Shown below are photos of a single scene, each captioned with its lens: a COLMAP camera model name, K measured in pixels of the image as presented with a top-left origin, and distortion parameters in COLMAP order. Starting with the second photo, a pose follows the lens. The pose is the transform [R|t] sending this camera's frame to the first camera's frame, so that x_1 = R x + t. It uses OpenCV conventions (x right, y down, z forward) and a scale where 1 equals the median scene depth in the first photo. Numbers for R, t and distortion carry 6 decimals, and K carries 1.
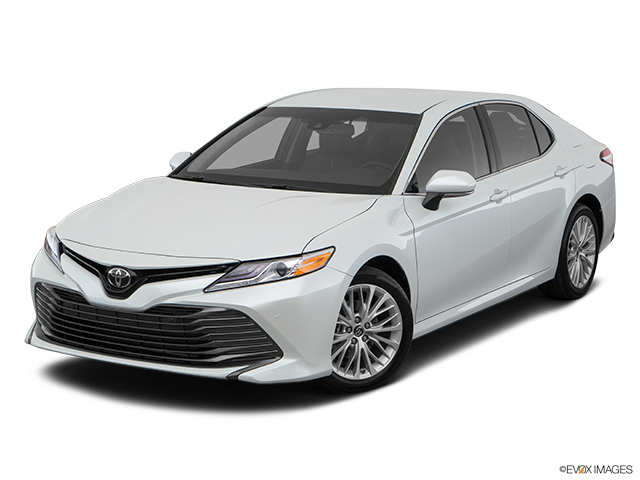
lens RADIAL K [[1170.0, 0, 320.0], [0, 1170.0, 240.0], [0, 0, 1]] dist [0.021109, 0.054819]
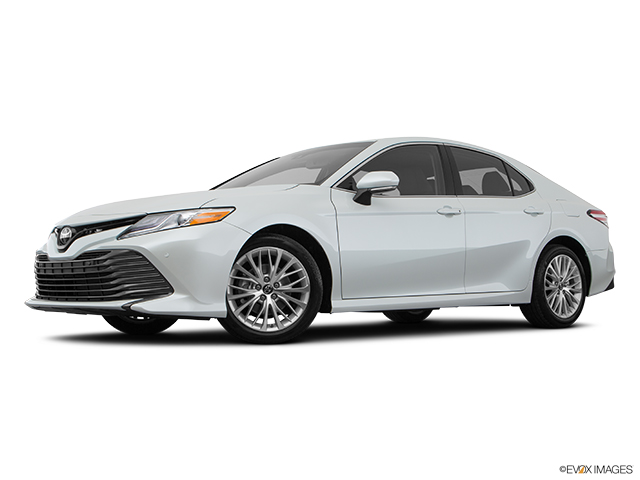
lens RADIAL K [[817.5, 0, 320.0], [0, 817.5, 240.0], [0, 0, 1]] dist [-0.009202, -0.004171]
pose [[0.964969, -0.017806, -0.261758, 0.290653], [-0.033253, 0.981348, -0.189344, 0.178889], [0.260247, 0.191416, 0.946378, 0.243648]]
